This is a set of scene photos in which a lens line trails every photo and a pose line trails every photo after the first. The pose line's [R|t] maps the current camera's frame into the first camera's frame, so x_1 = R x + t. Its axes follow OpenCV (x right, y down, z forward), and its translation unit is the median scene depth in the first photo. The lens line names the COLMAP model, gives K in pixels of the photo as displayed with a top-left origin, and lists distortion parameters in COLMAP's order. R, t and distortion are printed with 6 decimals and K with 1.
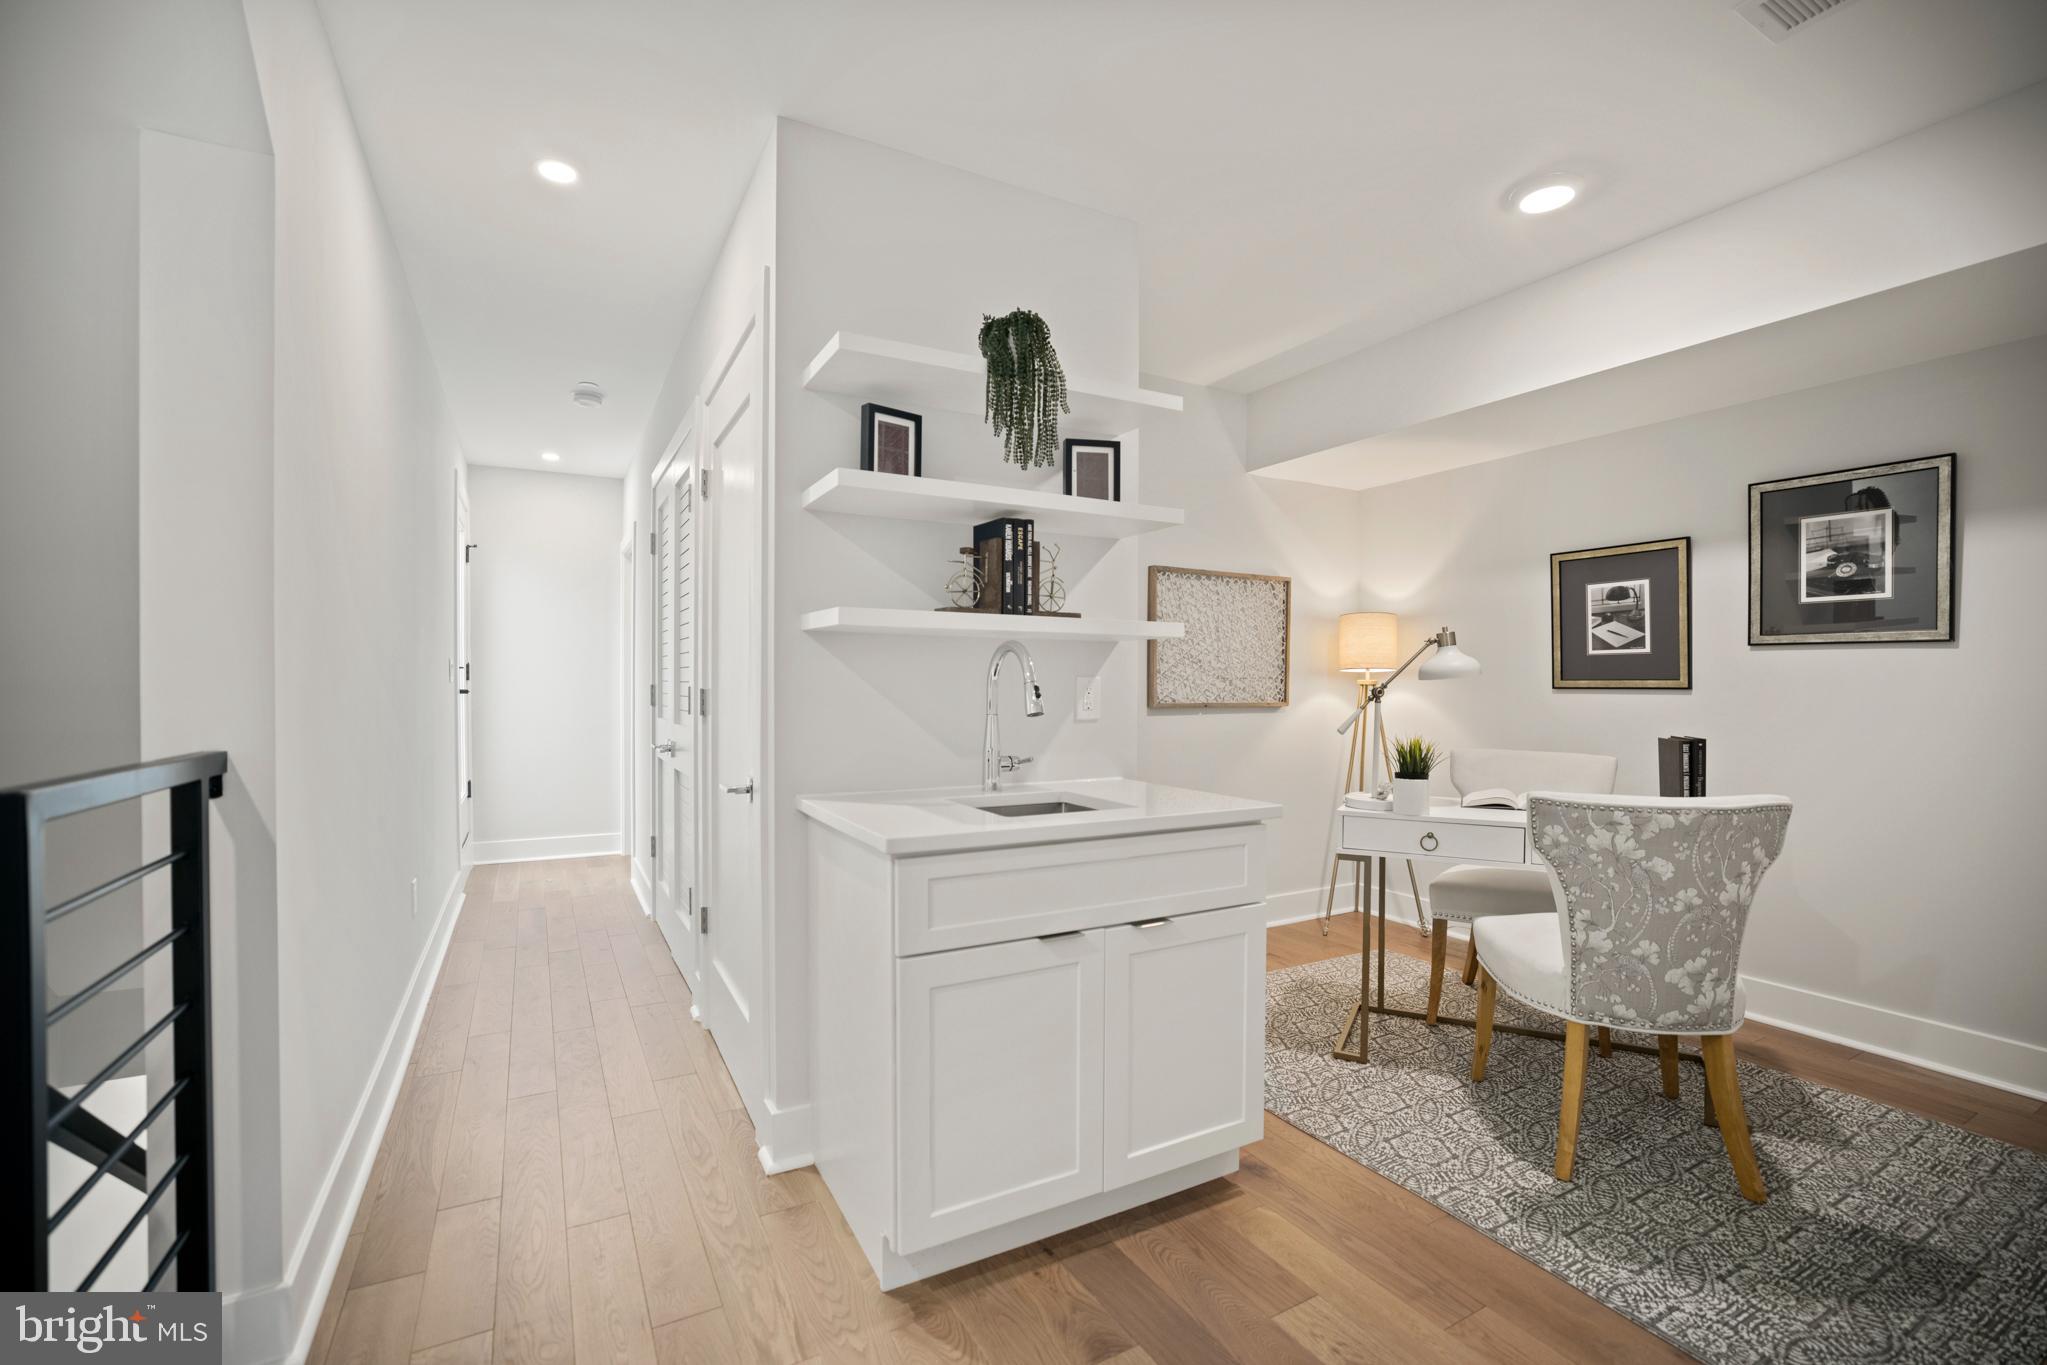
lens RADIAL K [[892.9, 0, 1007.5], [0, 892.9, 694.4], [0, 0, 1]] dist [-0.052695, 0.020684]
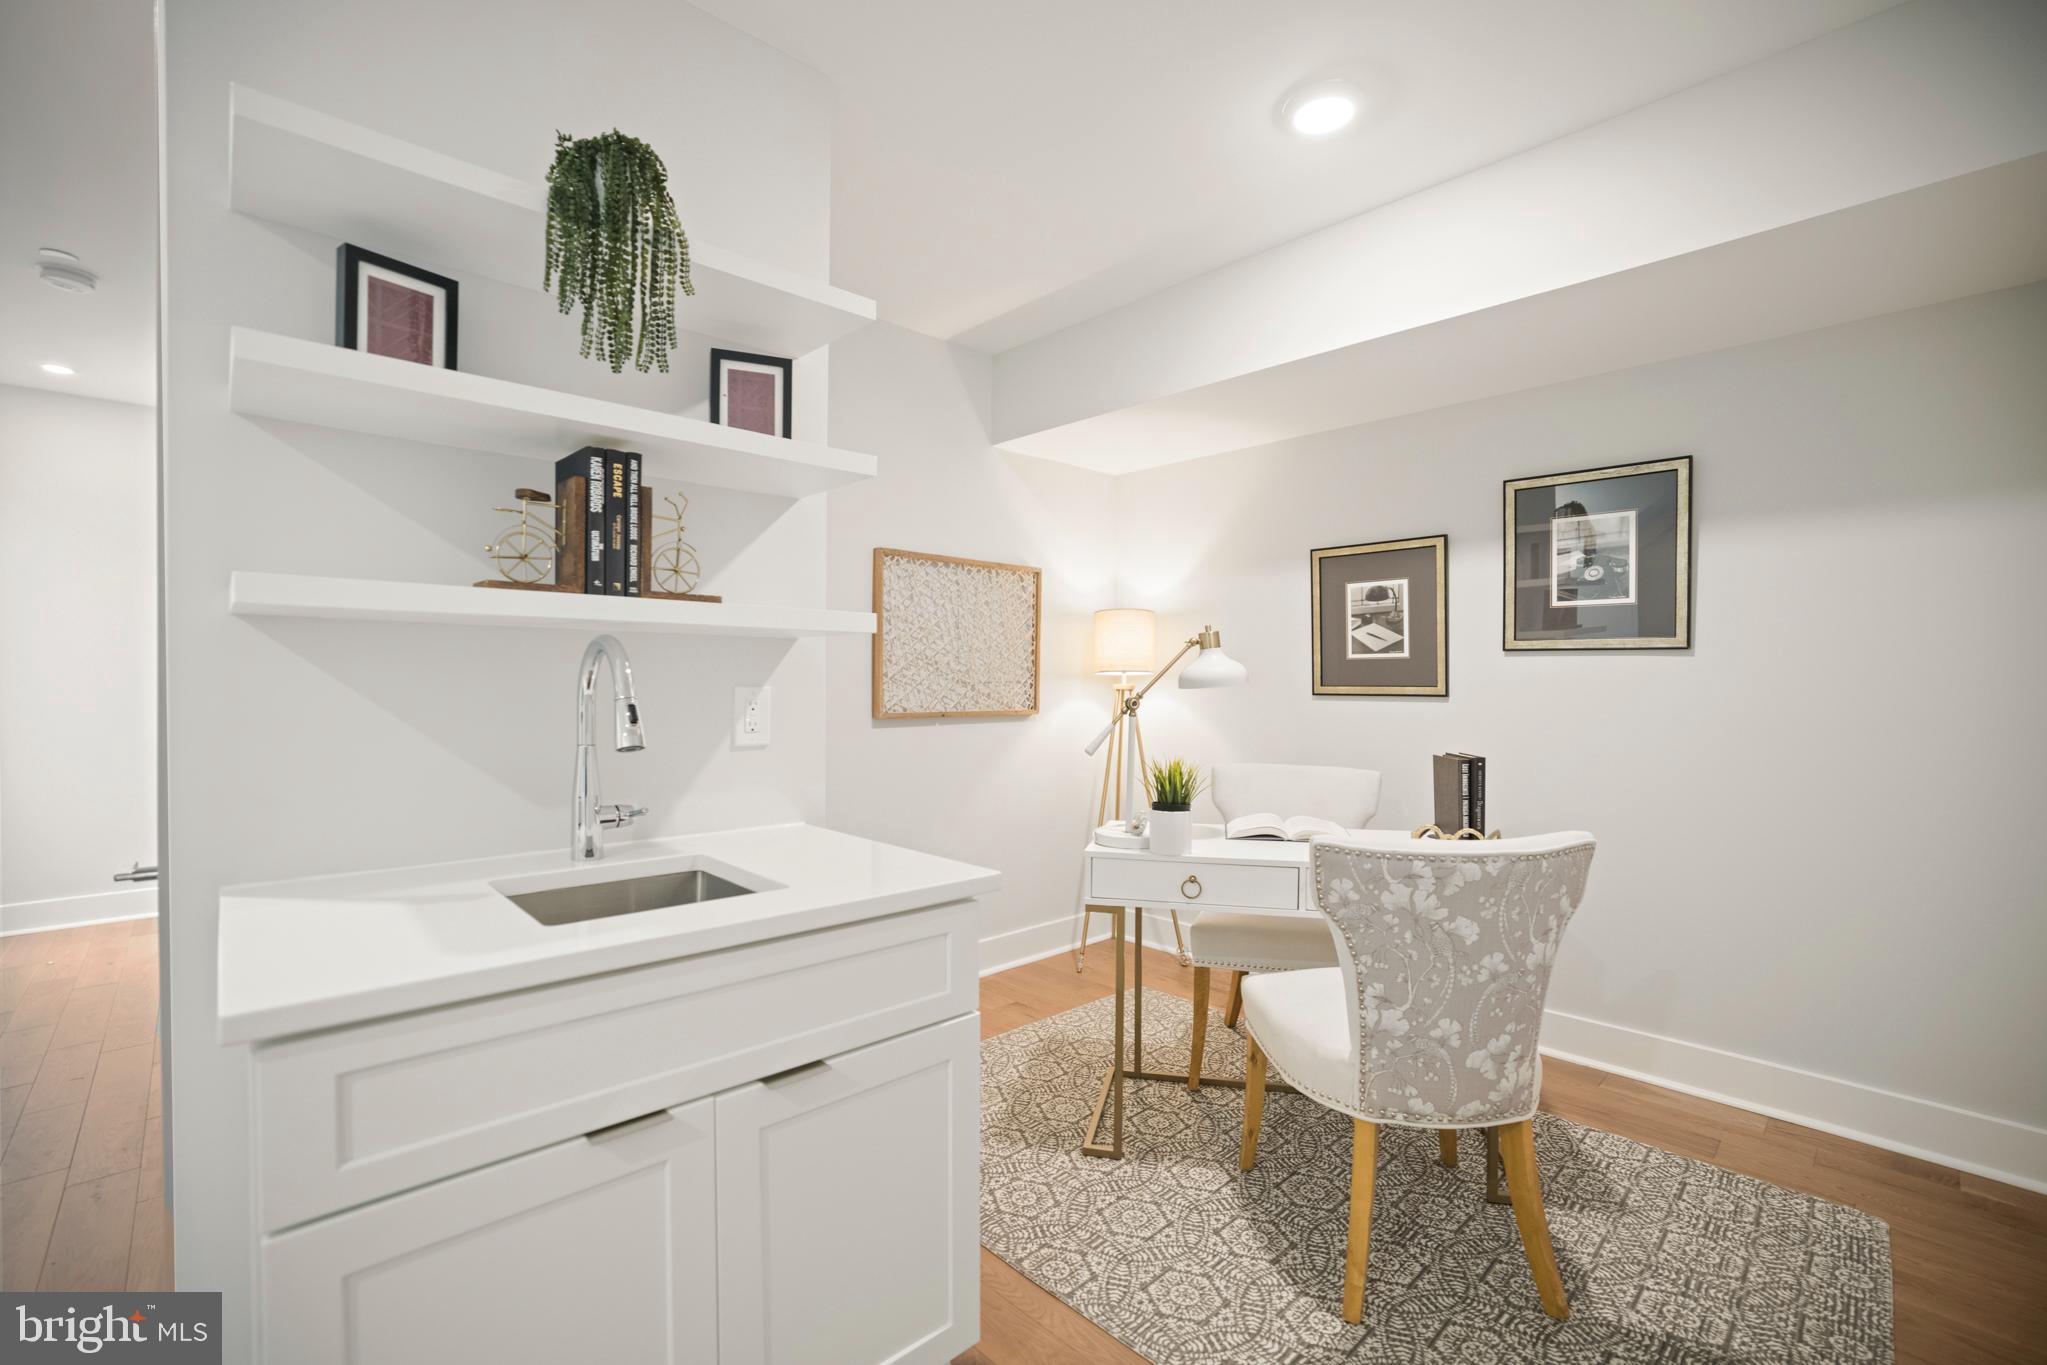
lens RADIAL K [[892.9, 0, 1007.5], [0, 892.9, 694.4], [0, 0, 1]] dist [-0.052695, 0.020684]
pose [[0.968709, -0.002037, 0.248192, 0.112983], [0.001321, 0.999994, 0.003051, -0.015517], [-0.248197, -0.002627, 0.968706, 0.254403]]
